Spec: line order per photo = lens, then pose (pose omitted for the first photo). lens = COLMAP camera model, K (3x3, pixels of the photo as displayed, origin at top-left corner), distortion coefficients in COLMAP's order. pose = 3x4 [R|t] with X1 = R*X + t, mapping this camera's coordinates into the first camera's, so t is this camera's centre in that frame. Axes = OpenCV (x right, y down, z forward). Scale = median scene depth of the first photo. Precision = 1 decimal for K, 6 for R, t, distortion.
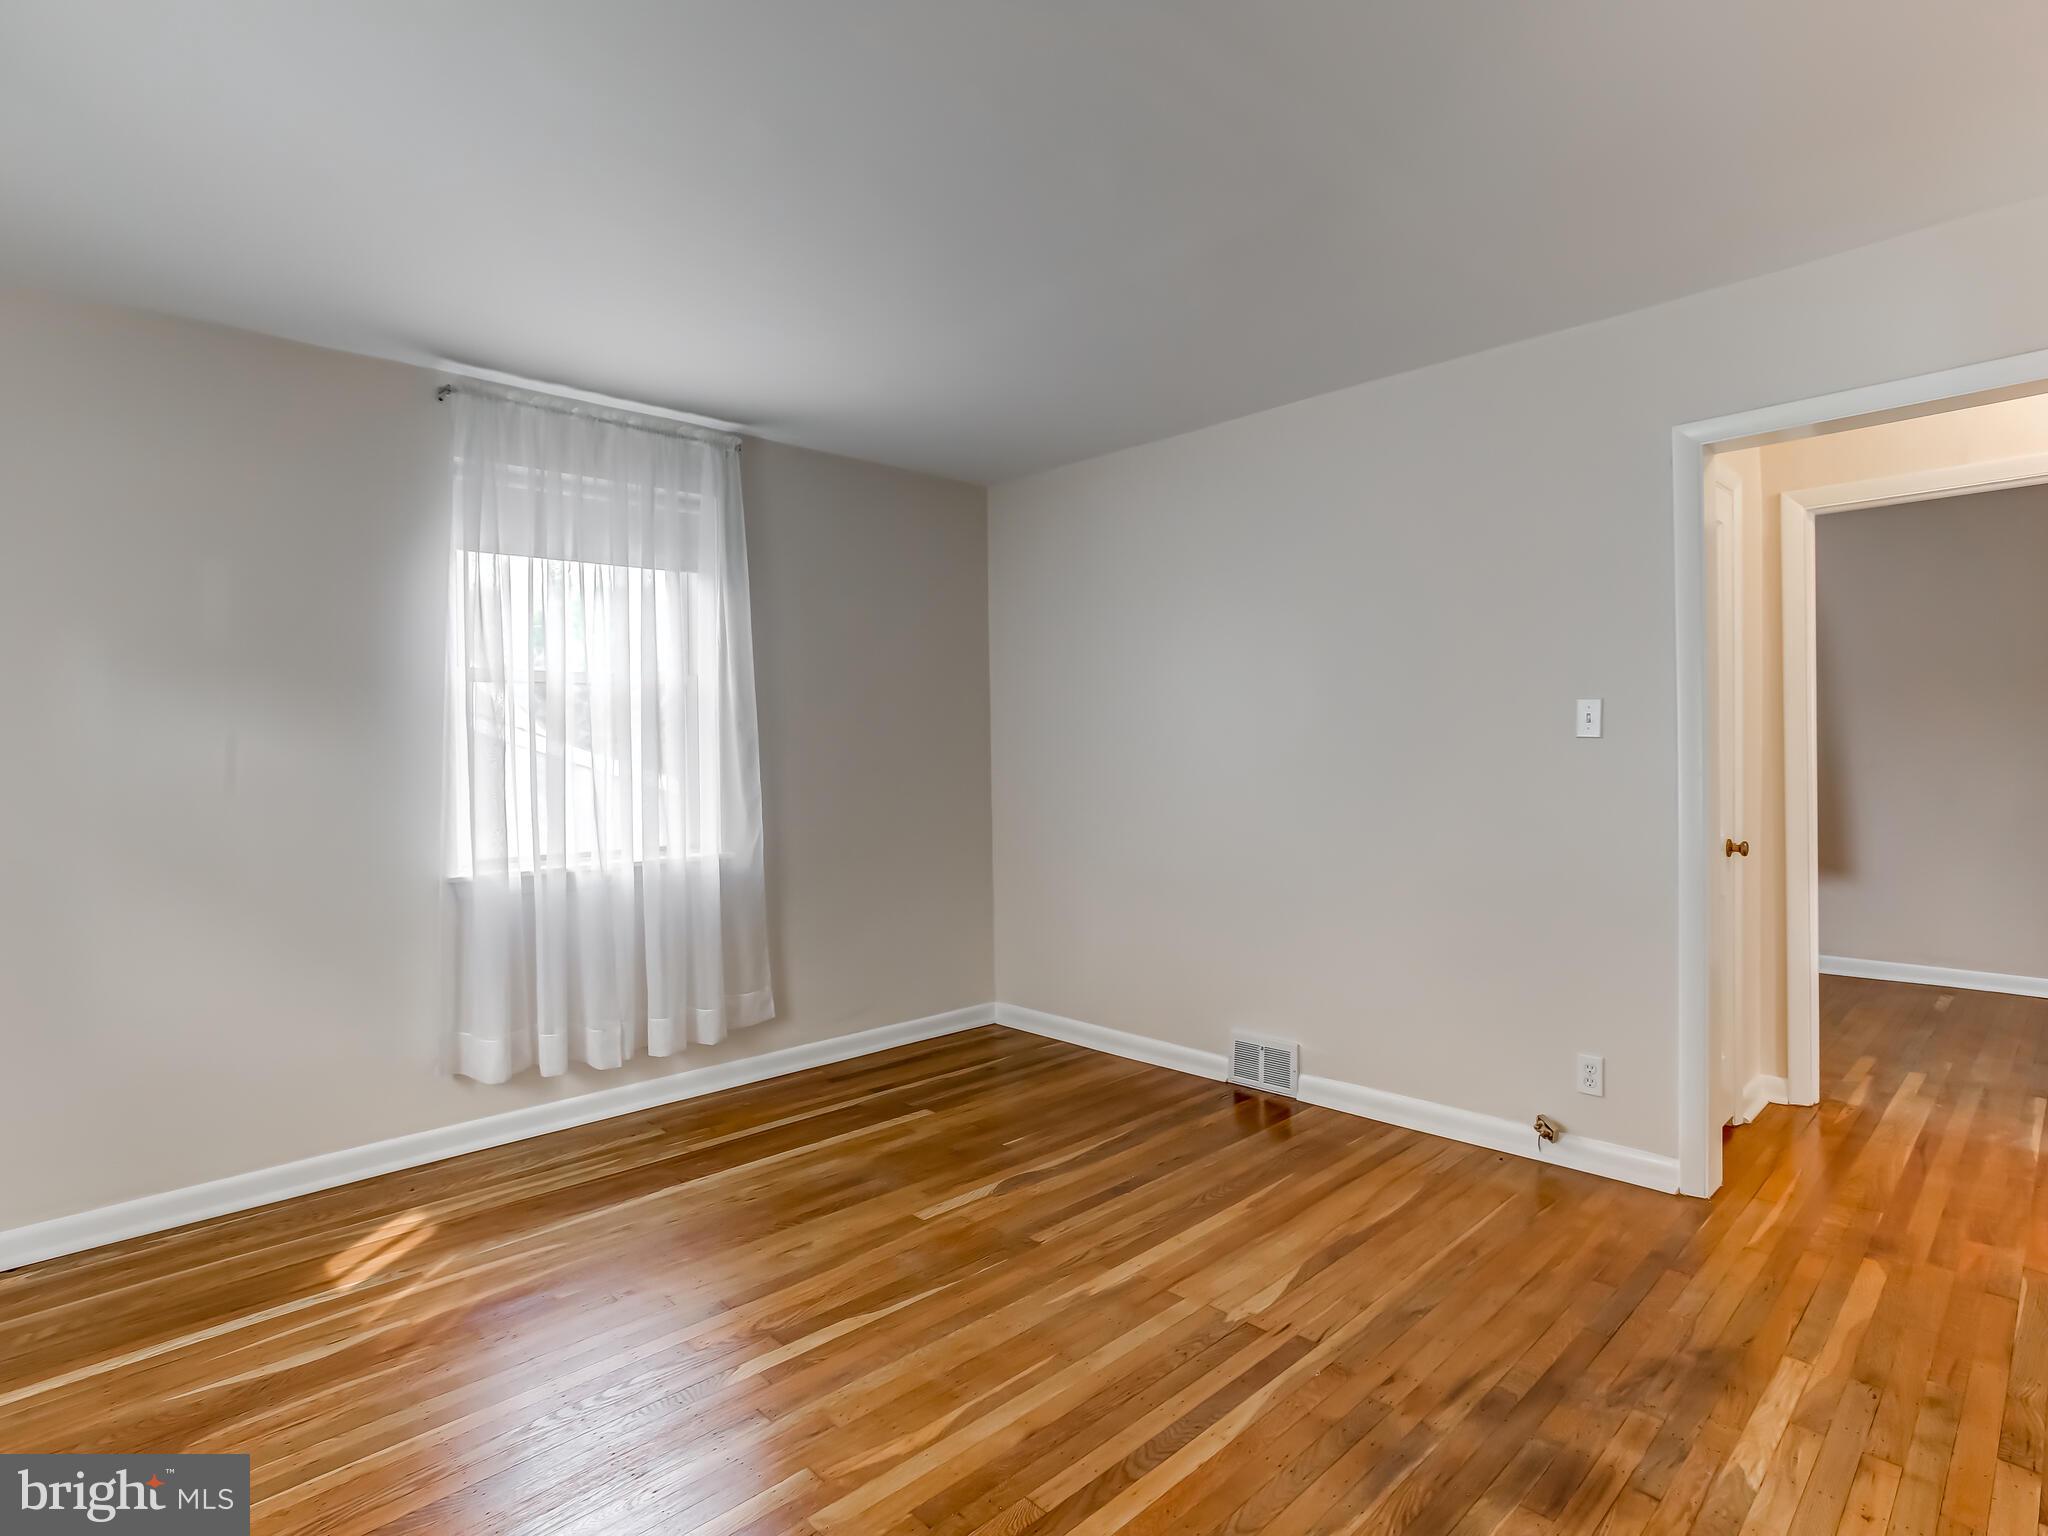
lens RADIAL K [[1064.5, 0, 1021.2], [0, 1064.5, 760.4], [0, 0, 1]] dist [-0.066436, 0.046982]
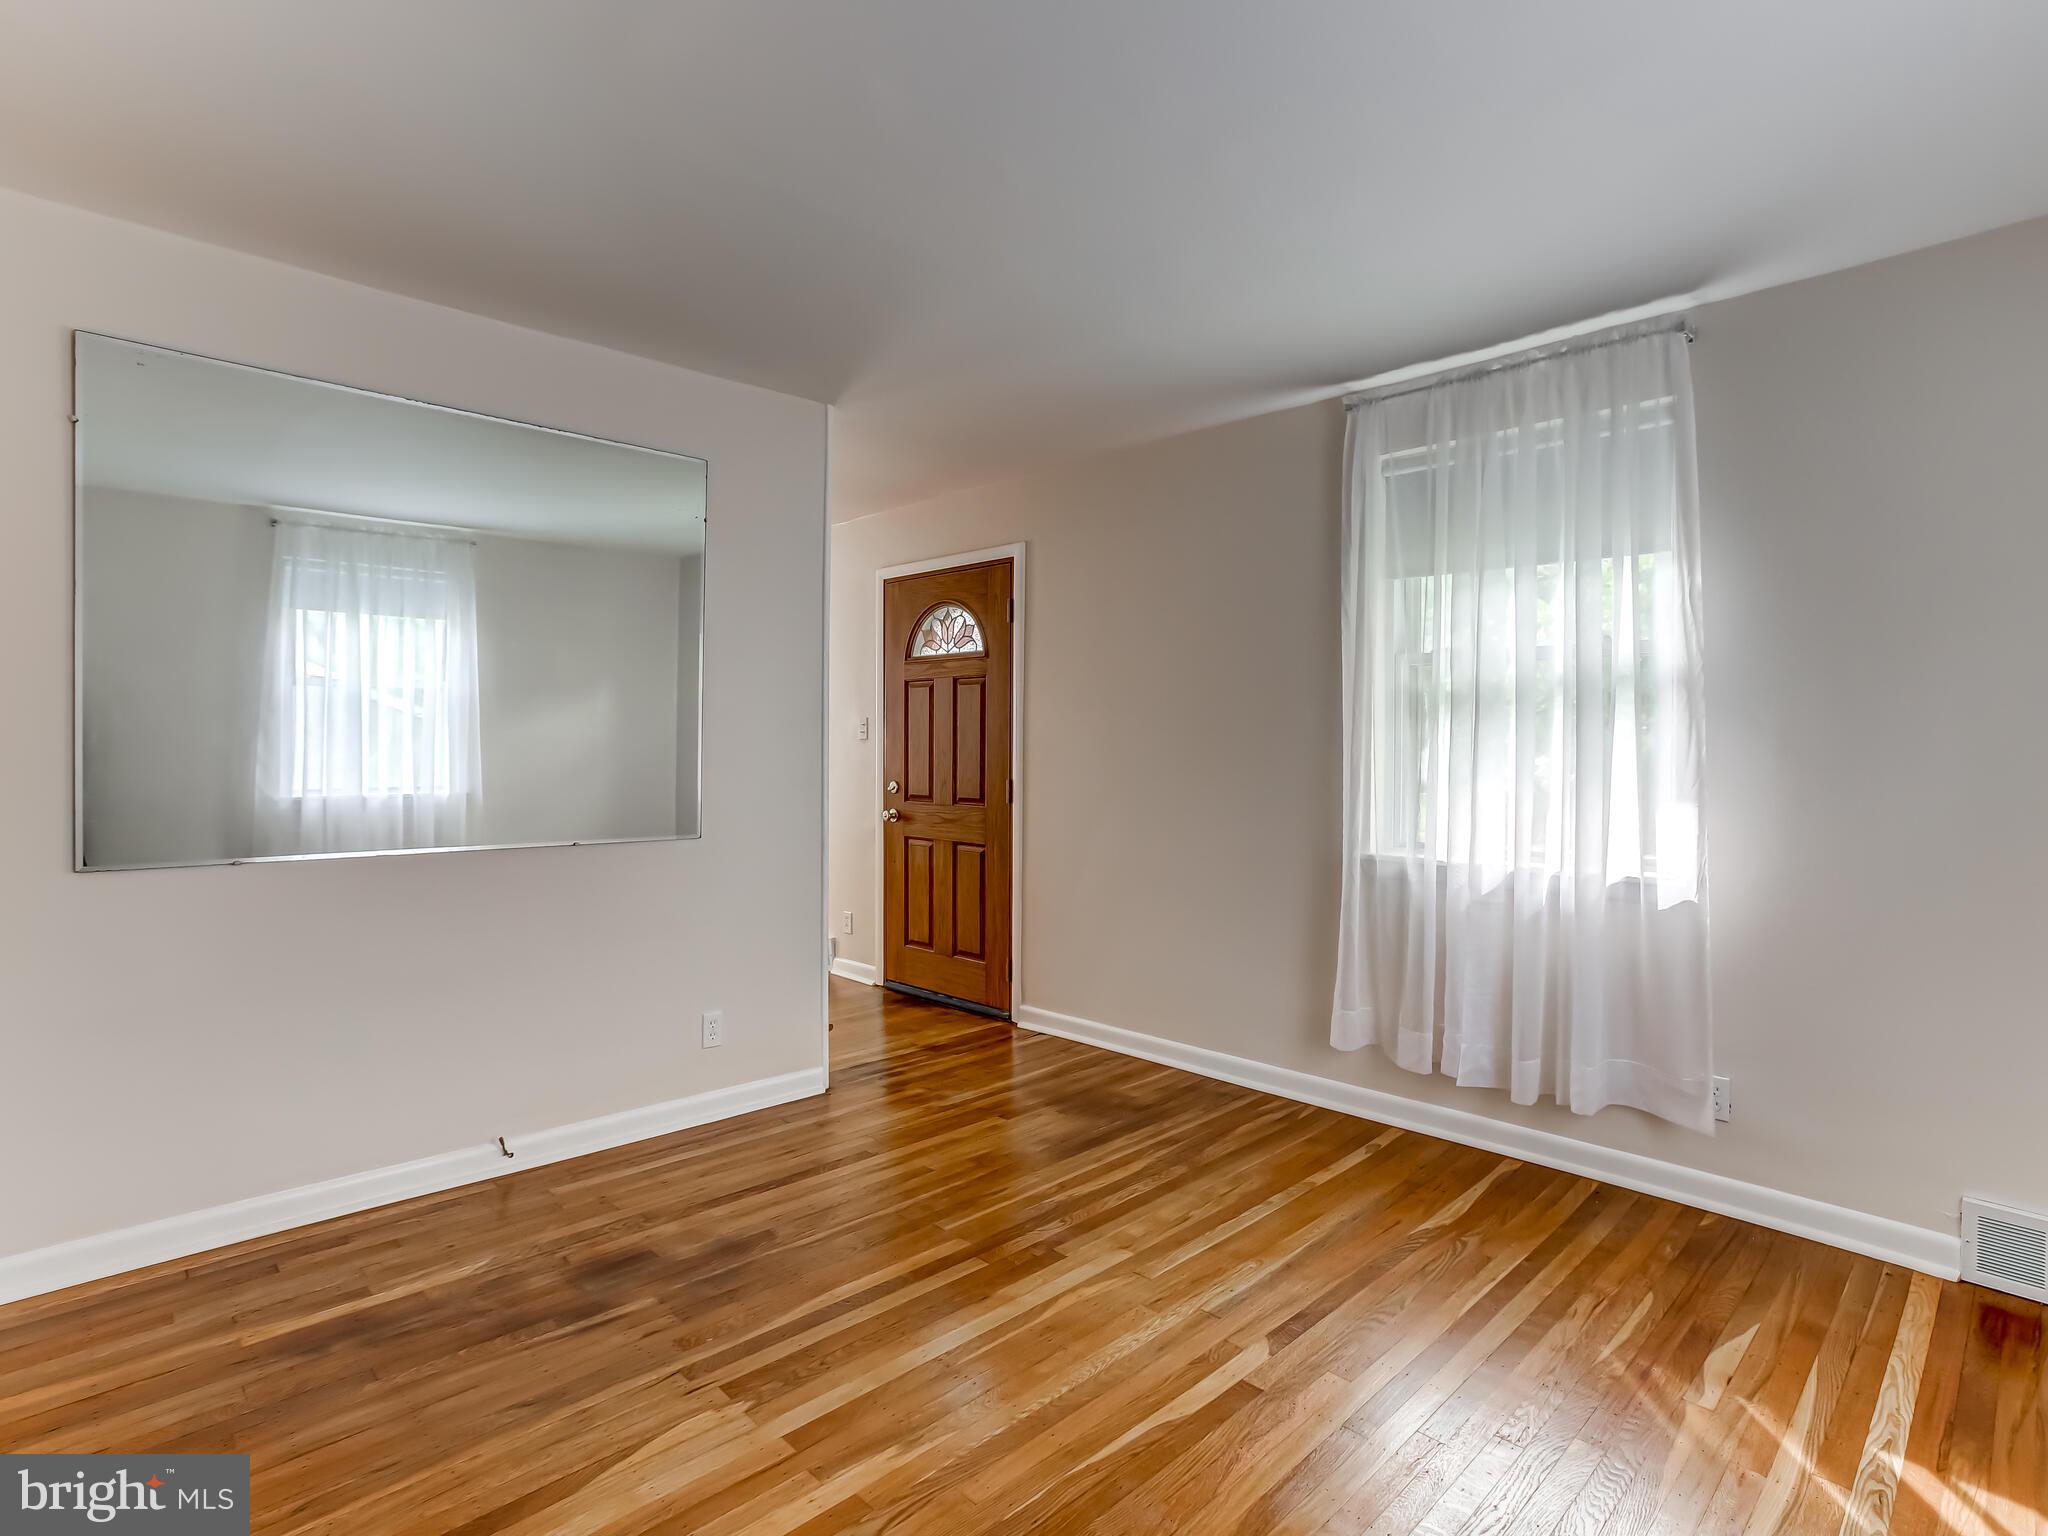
lens RADIAL K [[1064.5, 0, 1021.2], [0, 1064.5, 760.4], [0, 0, 1]] dist [-0.066436, 0.046982]
pose [[-0.999912, 0.008702, -0.009987, -0.024681], [0.008547, 0.999845, 0.015405, -0.012179], [0.010119, 0.015318, -0.999831, 1.922800]]
